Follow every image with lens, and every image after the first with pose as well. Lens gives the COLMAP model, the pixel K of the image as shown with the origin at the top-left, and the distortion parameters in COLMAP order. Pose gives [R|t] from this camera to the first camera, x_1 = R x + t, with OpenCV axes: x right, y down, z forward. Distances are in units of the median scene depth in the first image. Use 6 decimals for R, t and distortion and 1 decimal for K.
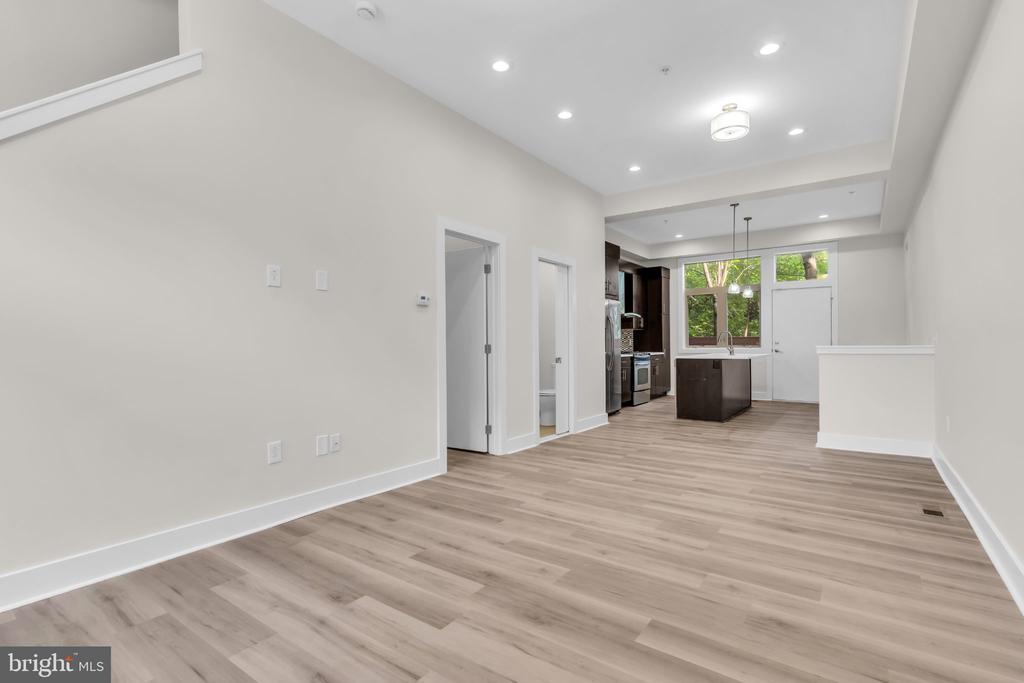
lens RADIAL K [[490.0, 0, 518.1], [0, 490.0, 340.9], [0, 0, 1]] dist [0.009073, 0.004326]
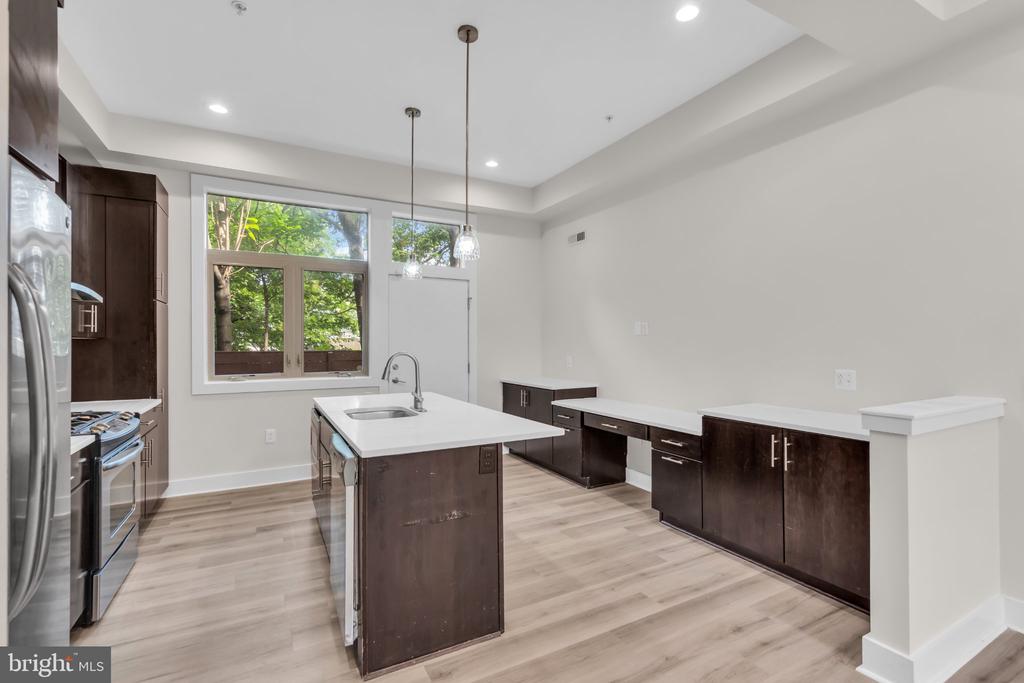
lens RADIAL K [[462.5, 0, 519.4], [0, 462.5, 344.5], [0, 0, 1]] dist [-0.005100, 0.001144]
pose [[0.437728, 0.006419, 0.899085, 0.250043], [-0.006844, 0.999969, -0.003807, -0.053212], [-0.899082, -0.004487, 0.437758, 1.575342]]
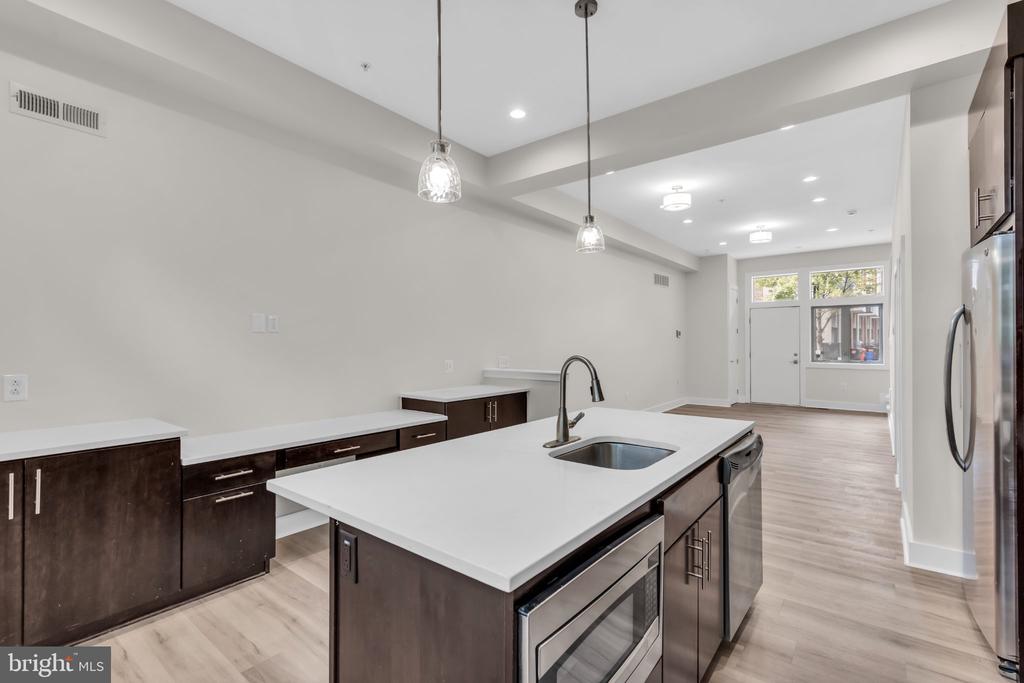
lens RADIAL K [[440.8, 0, 495.9], [0, 440.8, 352.2], [0, 0, 1]] dist [-0.018826, -0.000511]
pose [[-0.996044, 0.002064, 0.088840, 0.952436], [0.003633, 0.999840, 0.017501, -0.058547], [-0.088789, 0.017755, -0.995892, 2.592472]]
